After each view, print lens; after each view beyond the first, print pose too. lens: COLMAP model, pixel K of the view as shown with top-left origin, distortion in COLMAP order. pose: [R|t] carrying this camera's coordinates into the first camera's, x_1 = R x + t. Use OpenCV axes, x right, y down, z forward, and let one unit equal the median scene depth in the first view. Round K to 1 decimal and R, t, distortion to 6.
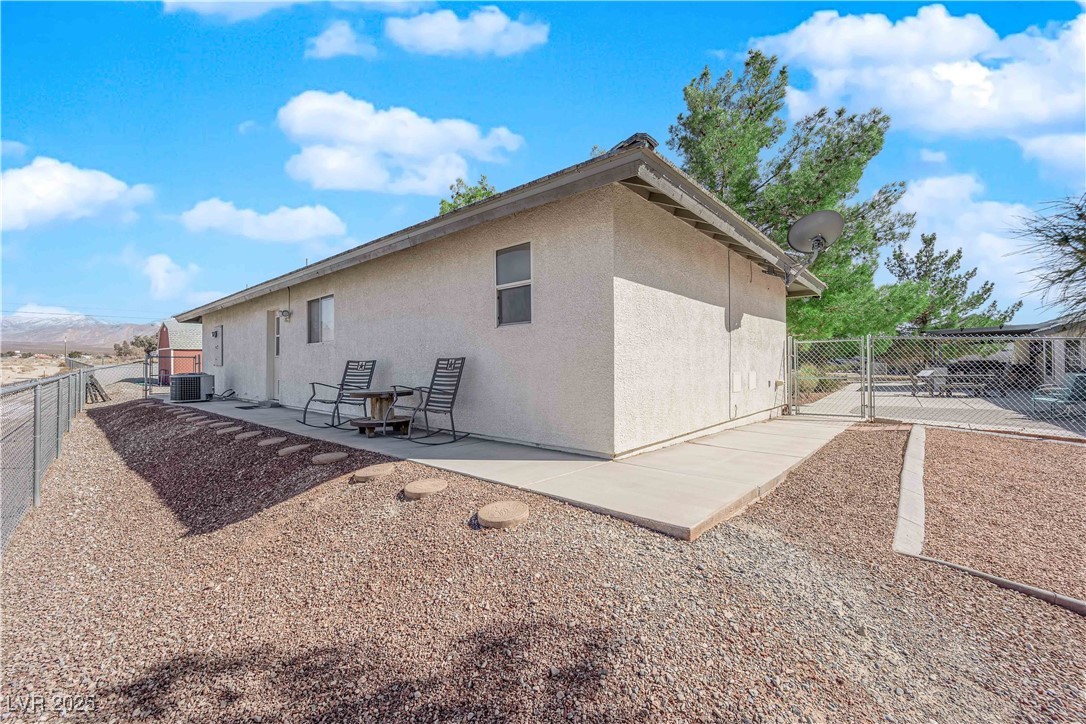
lens RADIAL K [[438.6, 0, 544.6], [0, 438.6, 361.0], [0, 0, 1]] dist [-0.016116, 0.000363]
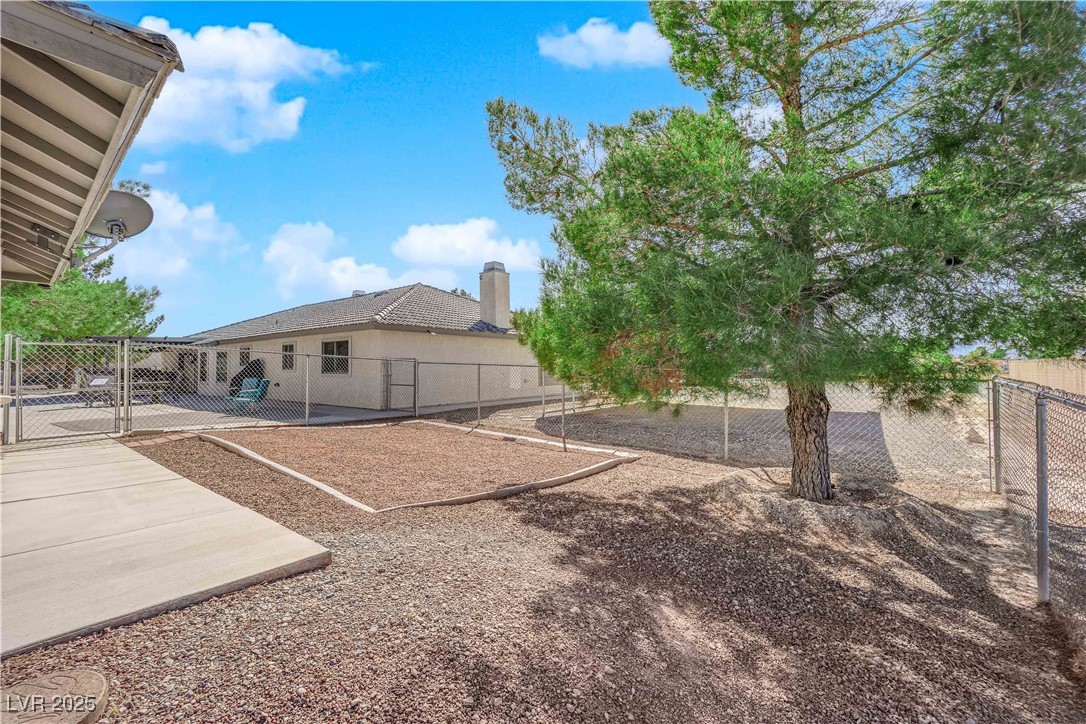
lens RADIAL K [[438.6, 0, 540.8], [0, 438.6, 361.5], [0, 0, 1]] dist [-0.016116, 0.000363]
pose [[-0.014826, 0.017678, 0.999734, -0.462169], [-0.001107, 0.999843, -0.017697, -0.002810], [-0.999889, -0.001369, -0.014804, 0.426976]]
